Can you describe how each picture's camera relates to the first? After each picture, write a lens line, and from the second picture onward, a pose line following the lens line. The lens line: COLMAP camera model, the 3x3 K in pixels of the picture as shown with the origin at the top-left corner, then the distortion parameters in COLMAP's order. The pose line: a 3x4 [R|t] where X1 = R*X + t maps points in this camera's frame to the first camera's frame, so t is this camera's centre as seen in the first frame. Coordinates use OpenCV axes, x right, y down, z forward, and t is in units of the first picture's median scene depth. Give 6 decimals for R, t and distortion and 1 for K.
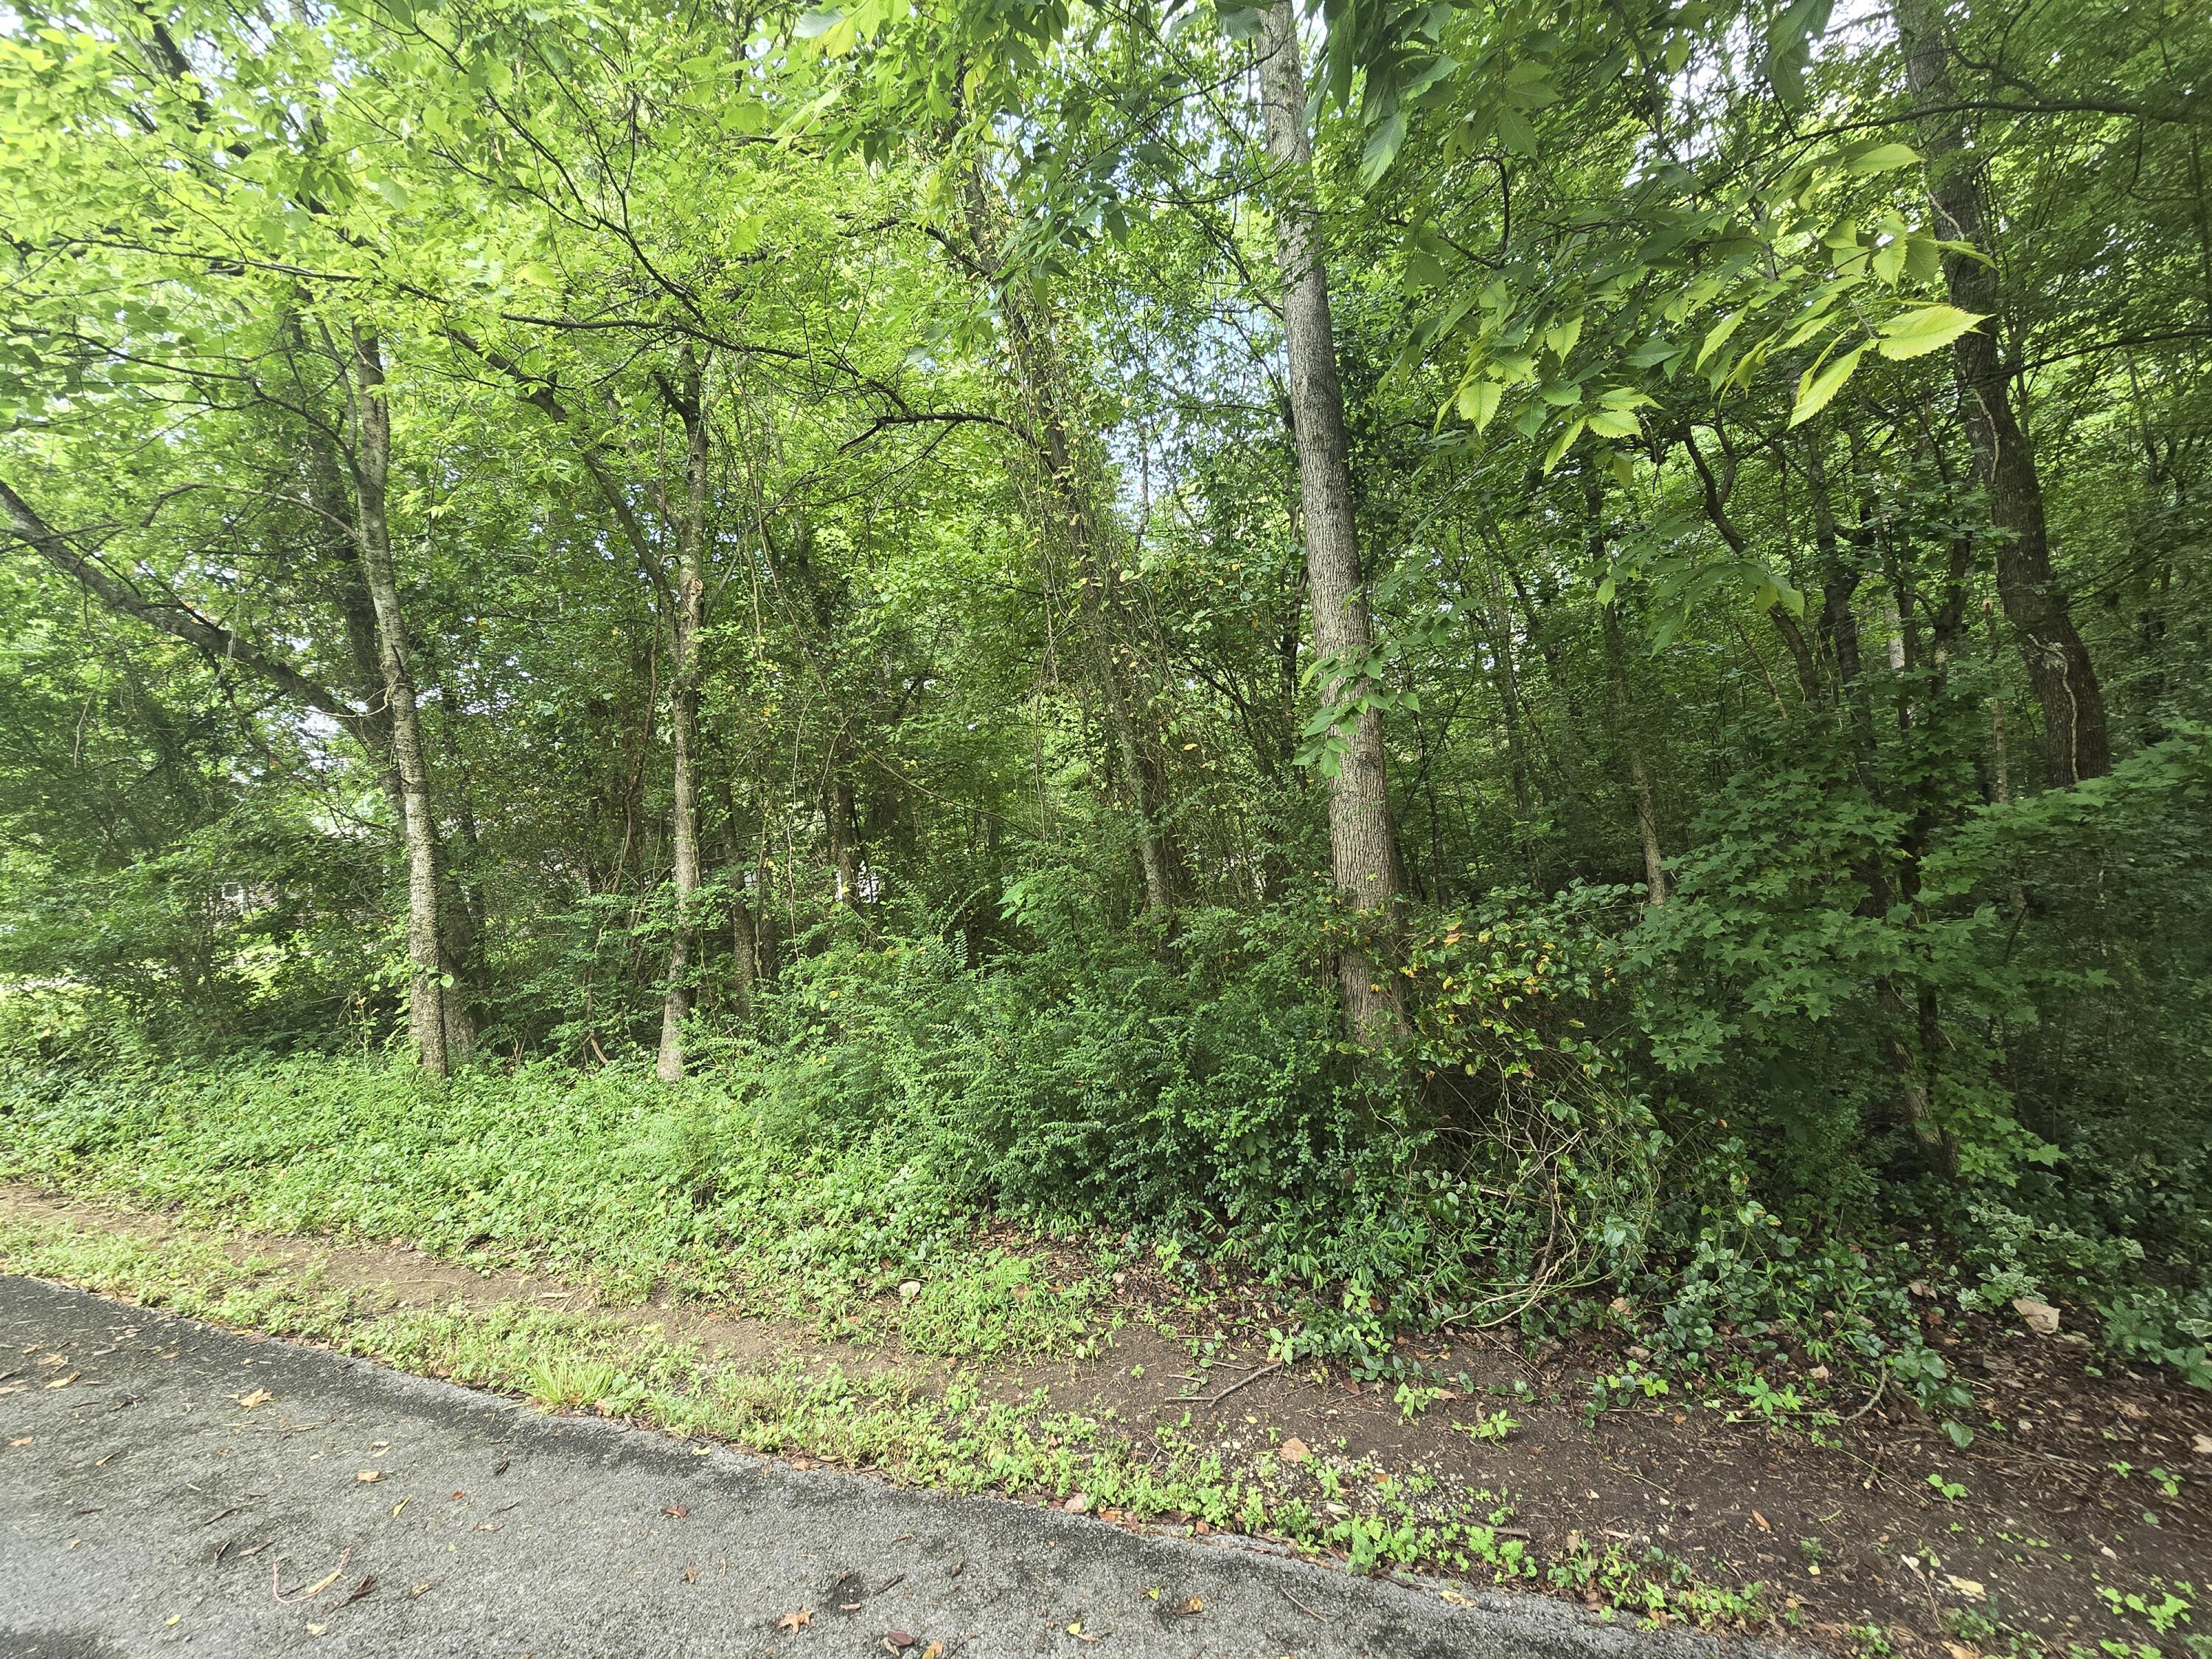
lens RADIAL K [[877.1, 0, 1104.4], [0, 877.1, 821.5], [0, 0, 1]] dist [-0.016356, 0.002571]
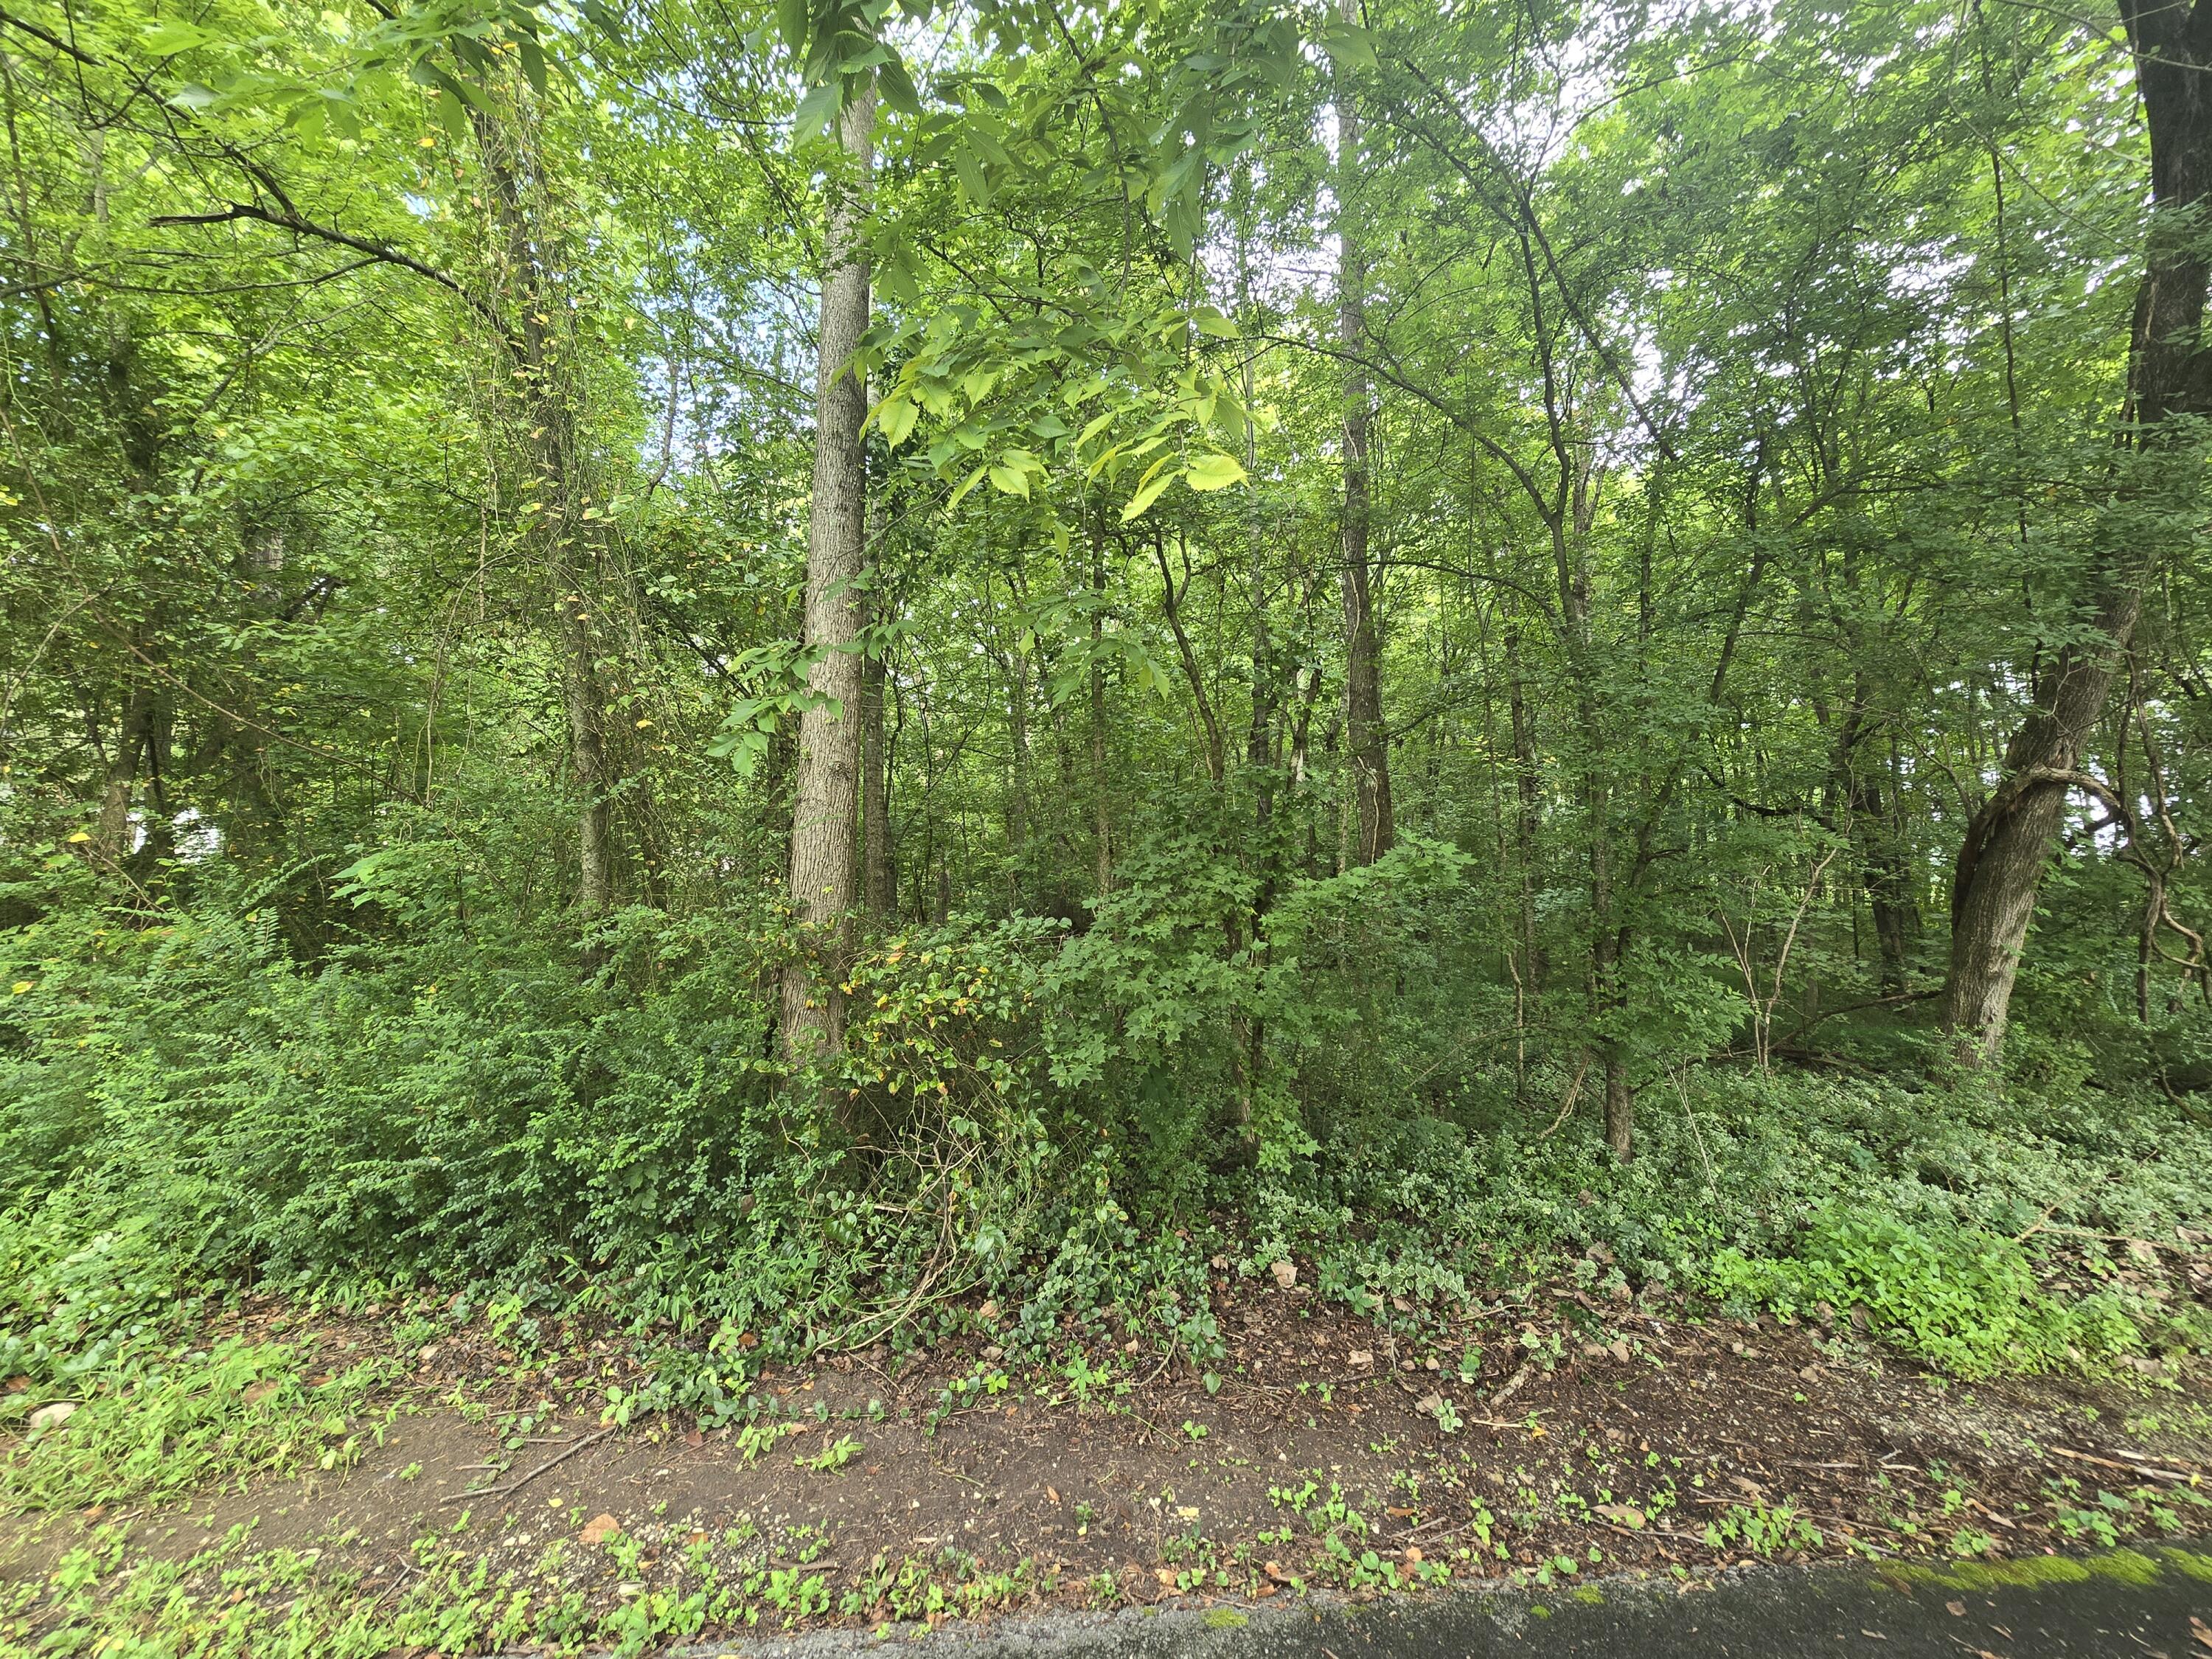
lens RADIAL K [[877.1, 0, 1100.1], [0, 877.1, 819.7], [0, 0, 1]] dist [-0.016356, 0.002571]
pose [[0.861805, 0.133082, 0.489470, 0.098278], [-0.123891, 0.990969, -0.051301, -0.001942], [-0.491877, -0.016430, 0.870510, 0.004369]]
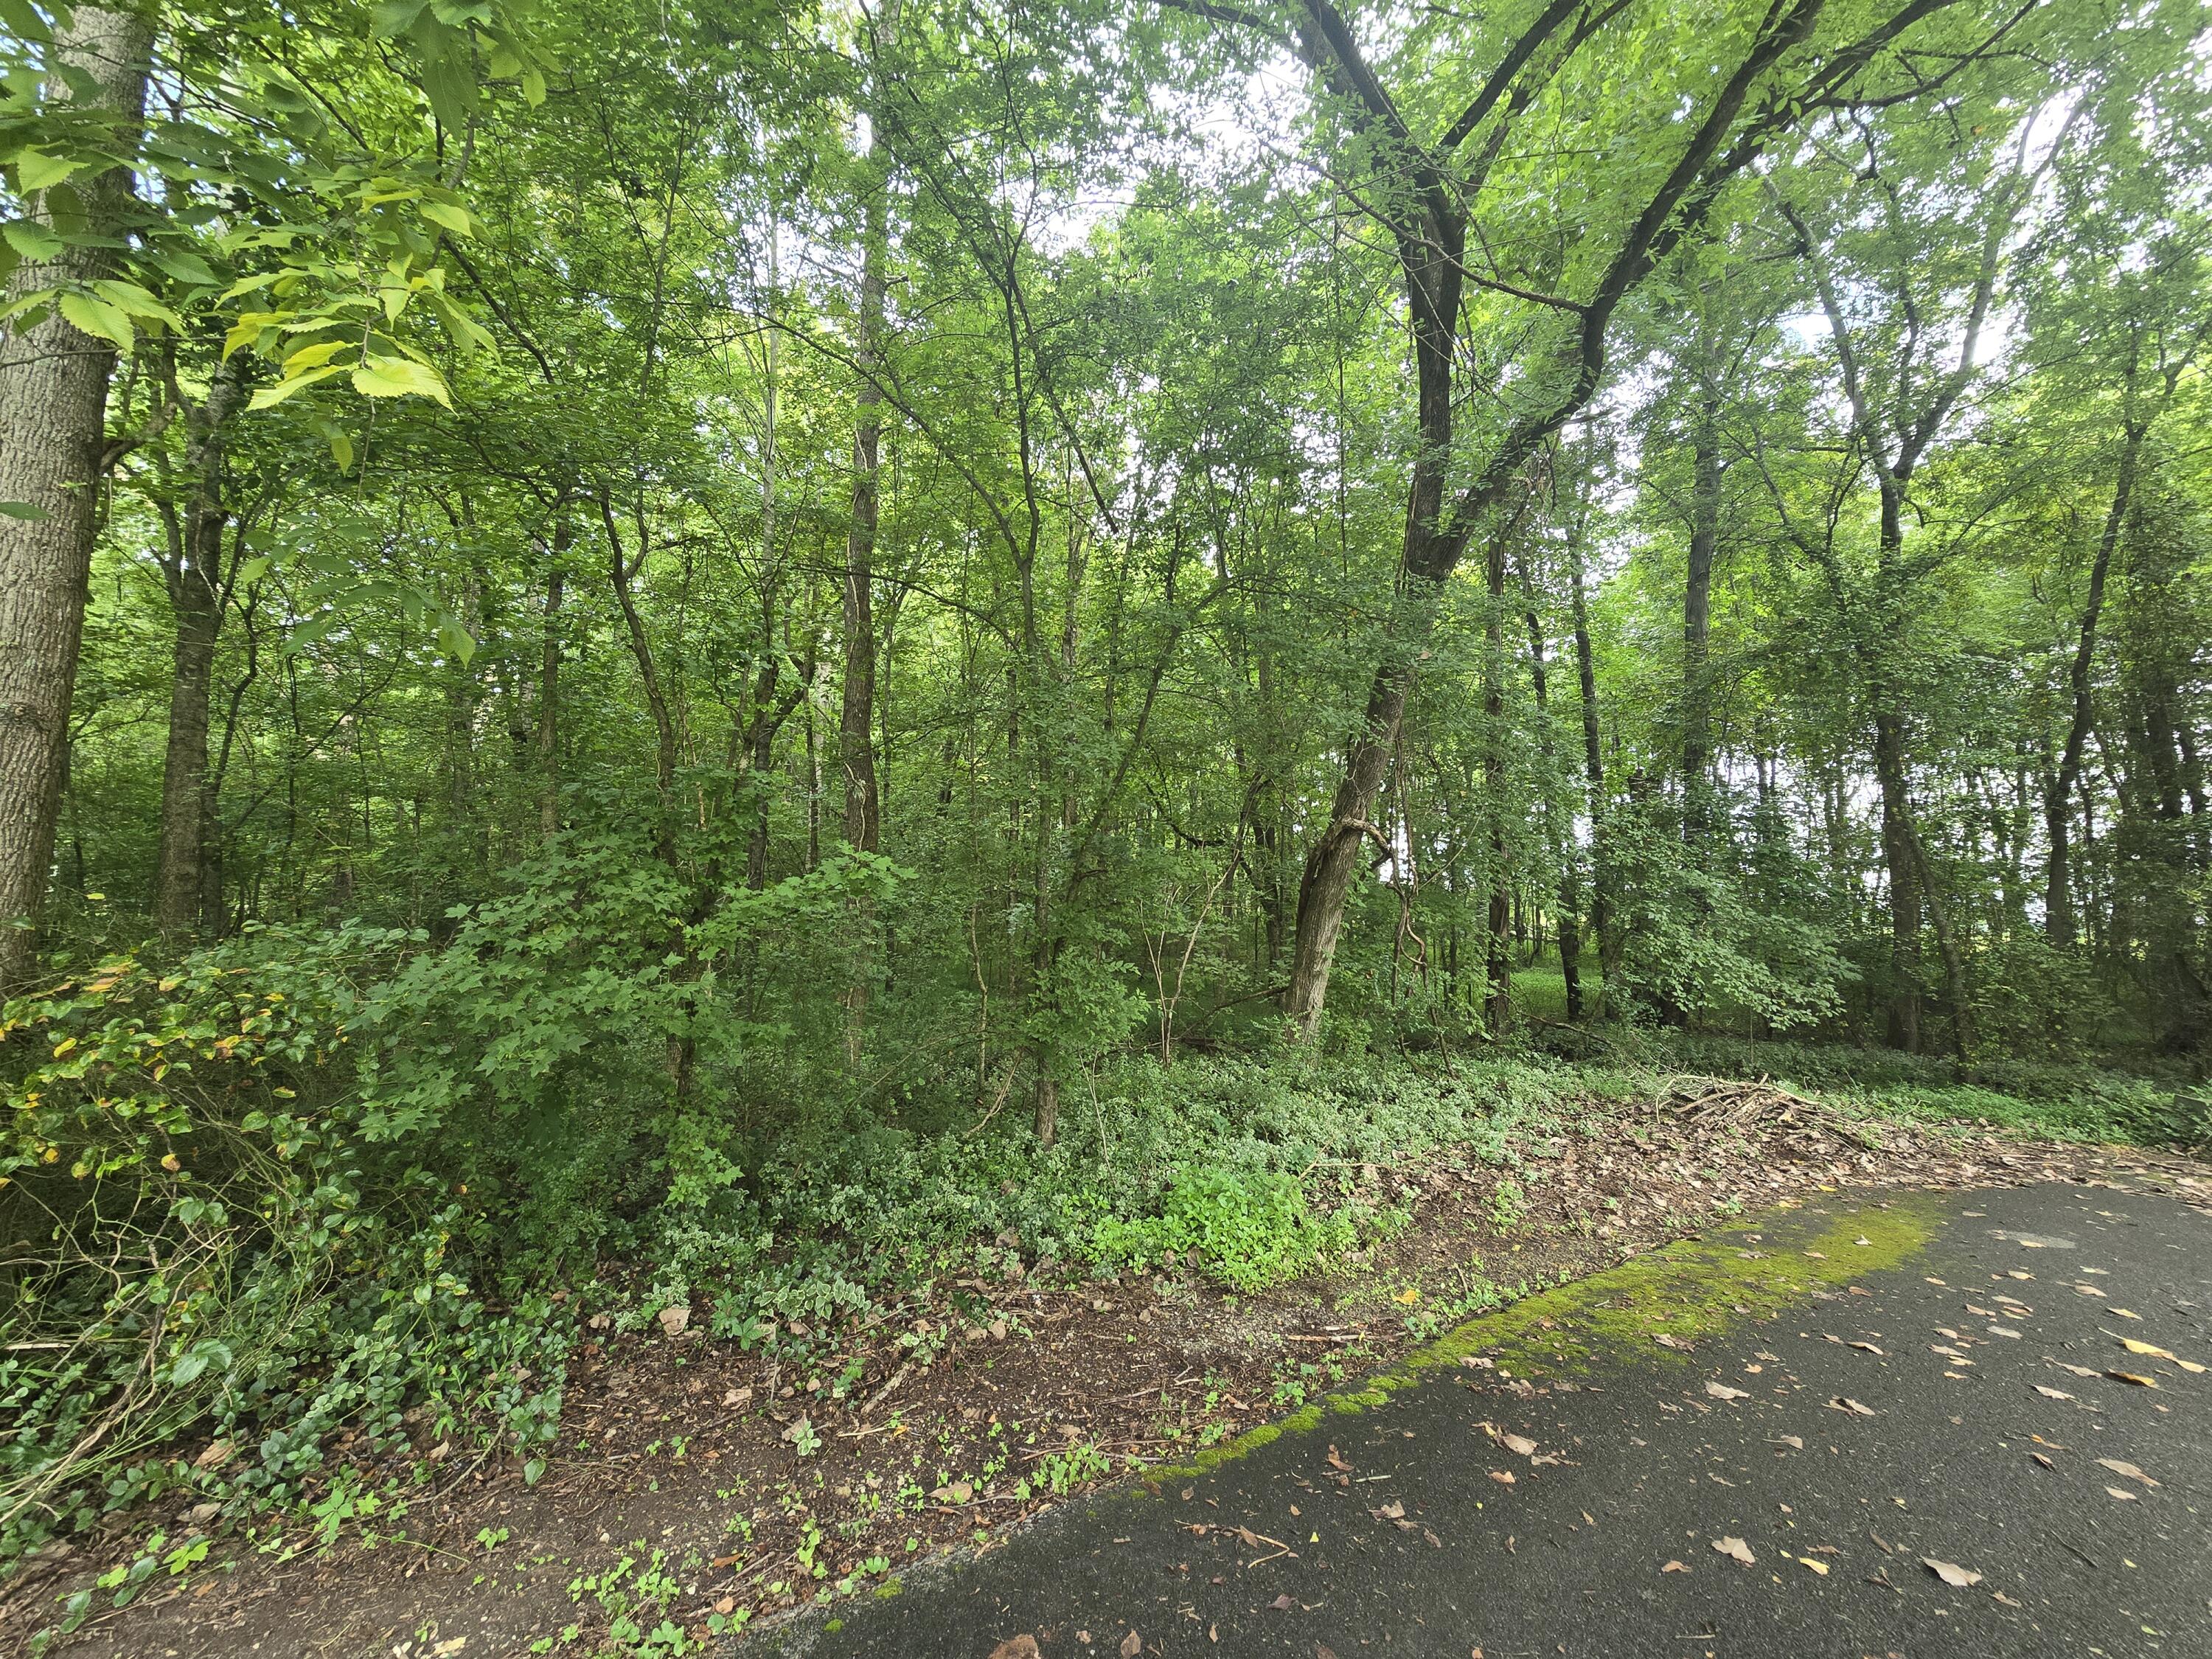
lens RADIAL K [[877.1, 0, 1096.7], [0, 877.1, 821.4], [0, 0, 1]] dist [-0.016356, 0.002571]
pose [[0.508085, 0.181343, 0.842000, 0.218632], [-0.134025, 0.982322, -0.130690, -0.018285], [-0.850816, -0.046447, 0.523407, -0.076499]]
